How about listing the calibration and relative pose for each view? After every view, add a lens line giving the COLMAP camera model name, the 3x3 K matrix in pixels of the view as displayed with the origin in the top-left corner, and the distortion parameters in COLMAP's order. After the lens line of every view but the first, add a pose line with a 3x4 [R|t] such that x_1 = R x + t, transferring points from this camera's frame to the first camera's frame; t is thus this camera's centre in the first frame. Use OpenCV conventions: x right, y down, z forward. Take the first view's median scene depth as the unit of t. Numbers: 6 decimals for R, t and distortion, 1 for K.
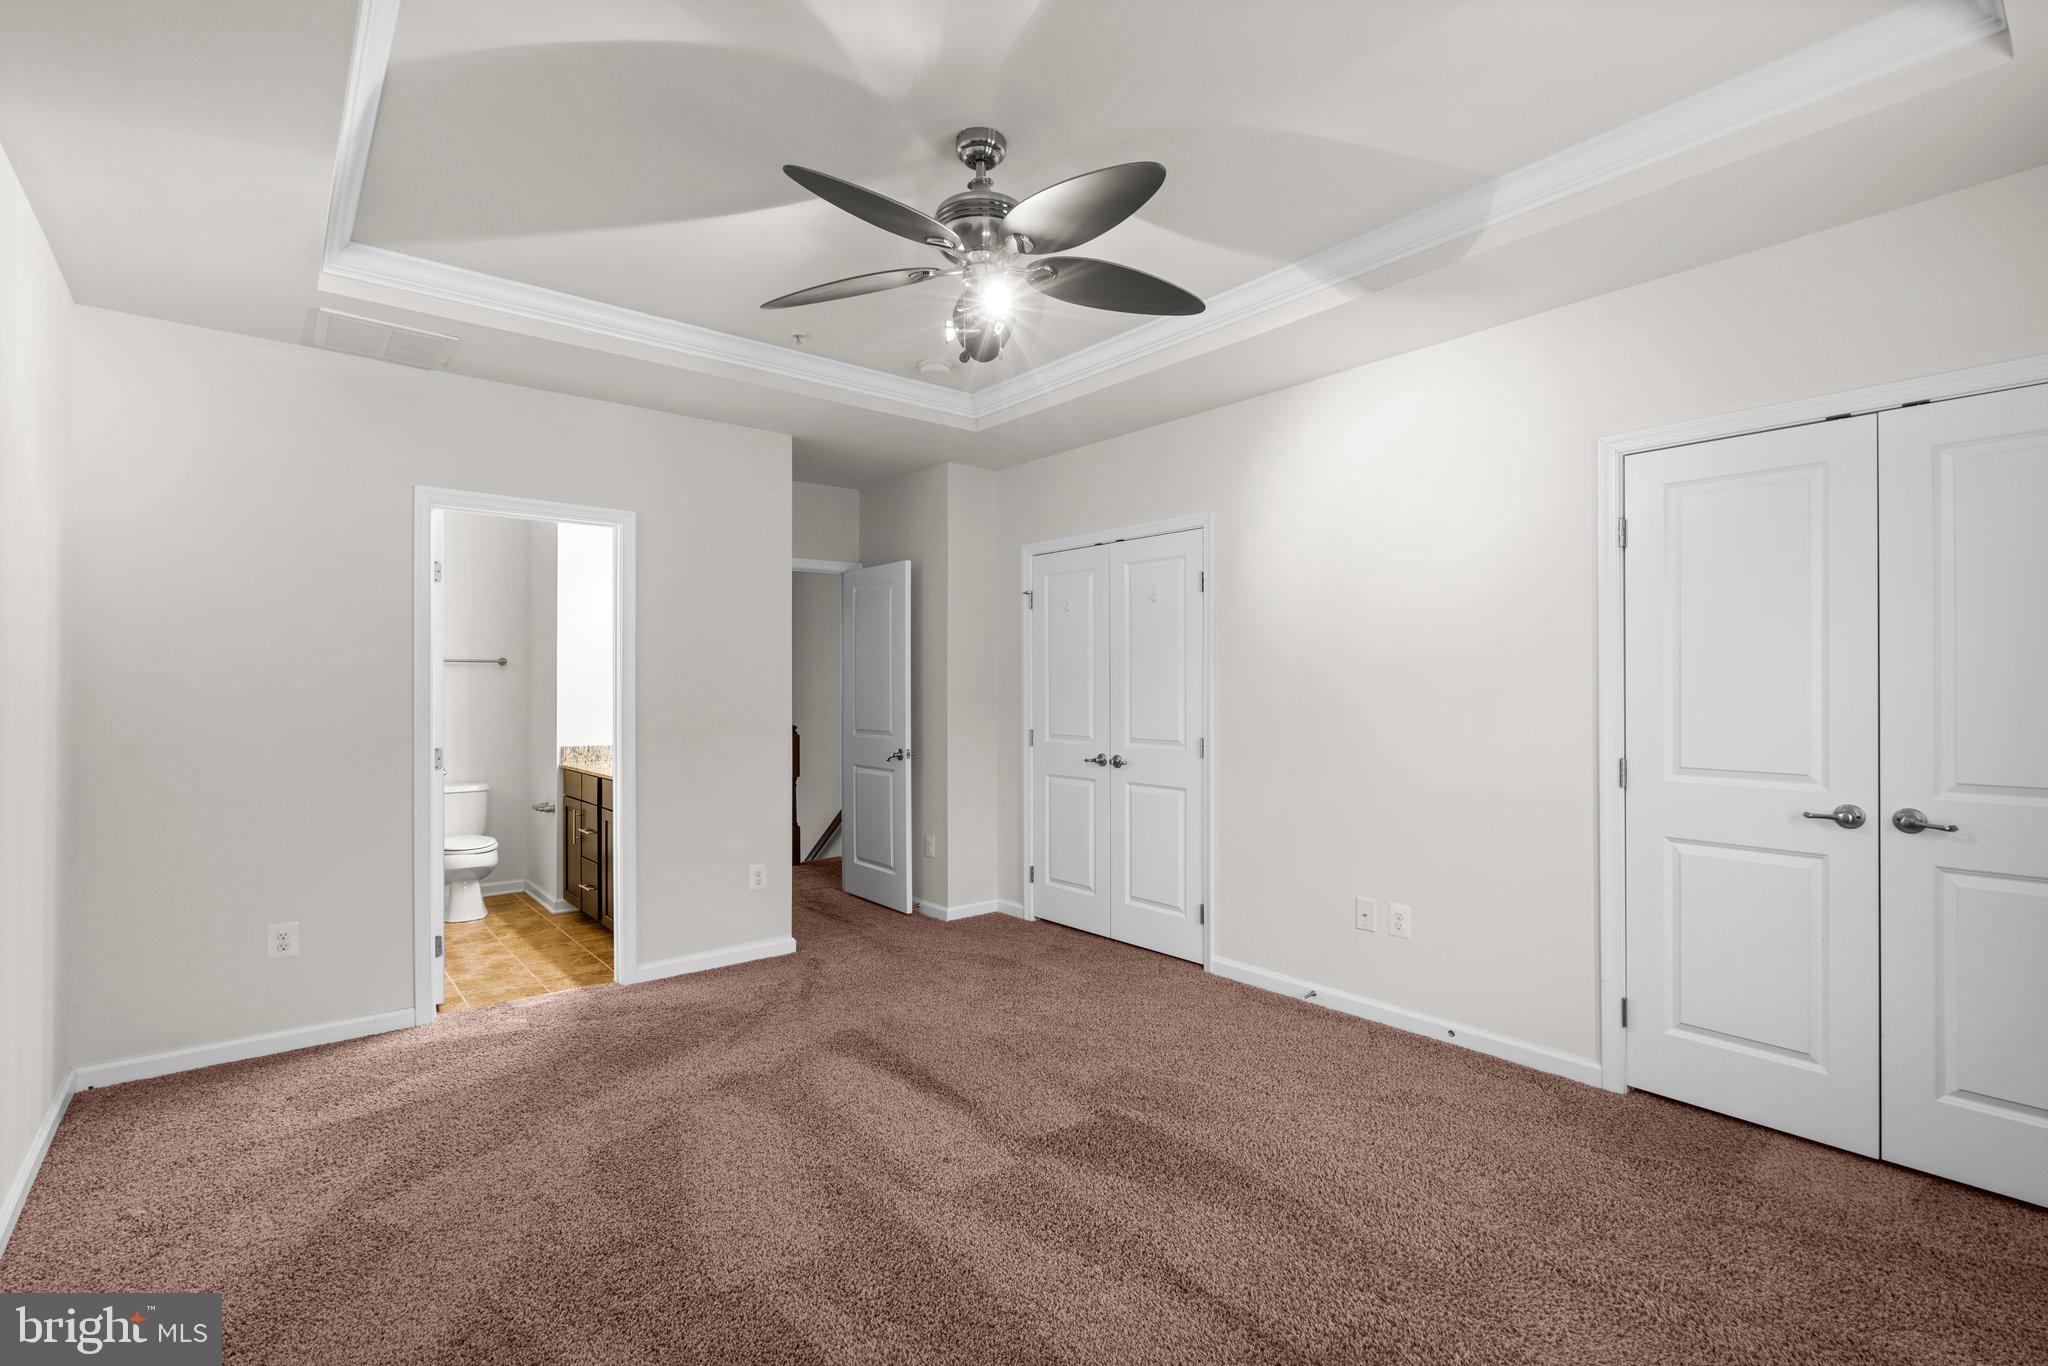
lens RADIAL K [[931.2, 0, 1023.8], [0, 931.2, 685.1], [0, 0, 1]] dist [-0.011737, 0.004871]
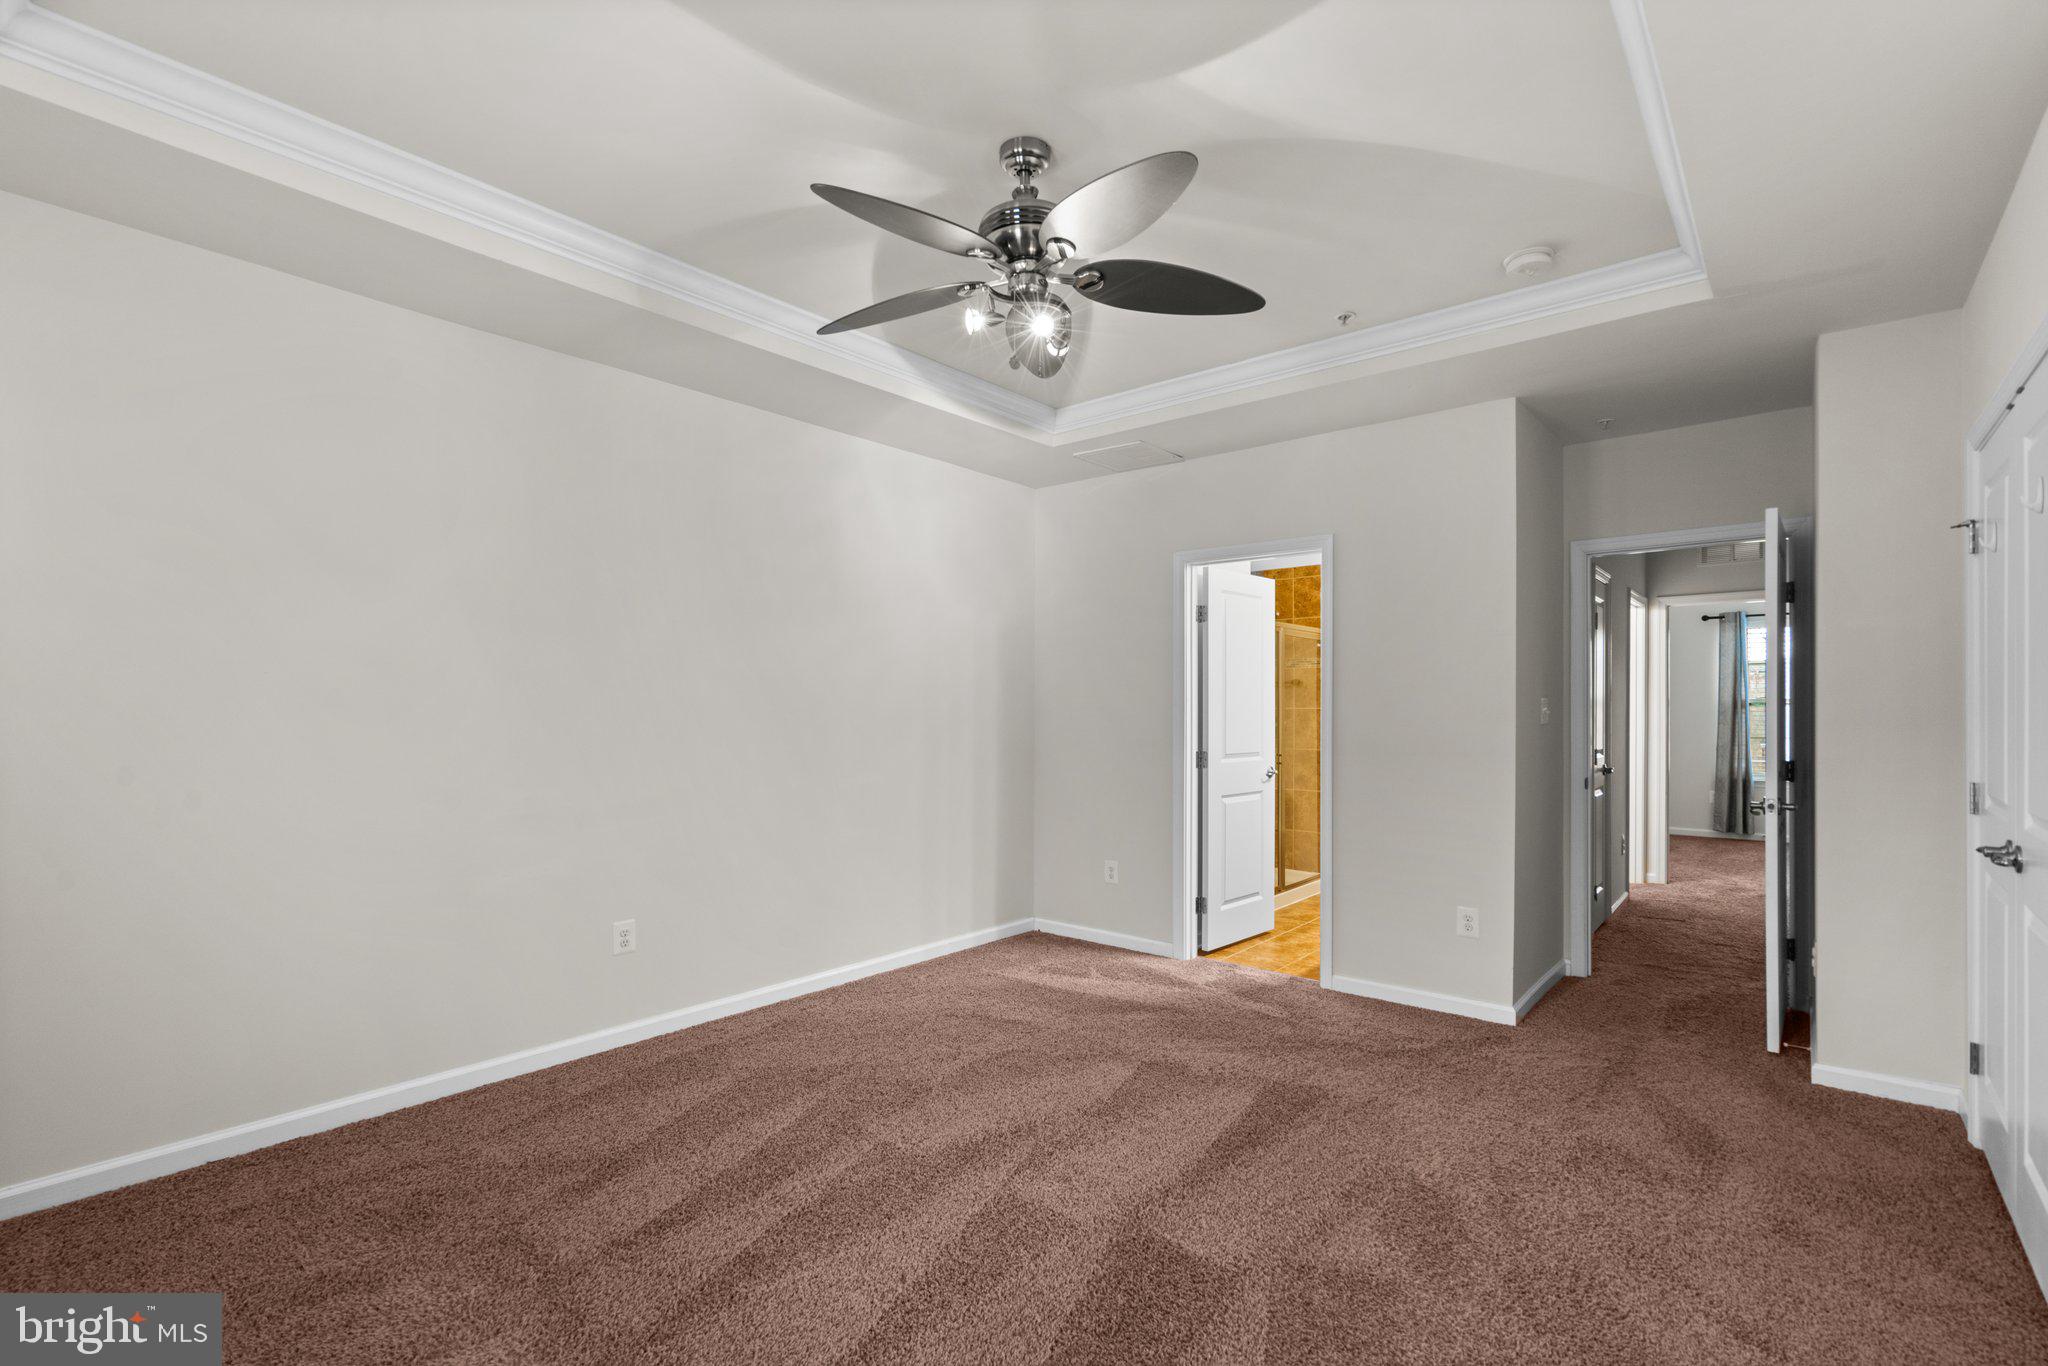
lens RADIAL K [[931.2, 0, 1020.0], [0, 931.2, 690.0], [0, 0, 1]] dist [-0.011737, 0.004871]
pose [[0.183312, -0.016436, -0.982917, 0.625022], [-0.001736, 0.999853, -0.017043, 0.008177], [0.983053, 0.004831, 0.183256, 0.548515]]
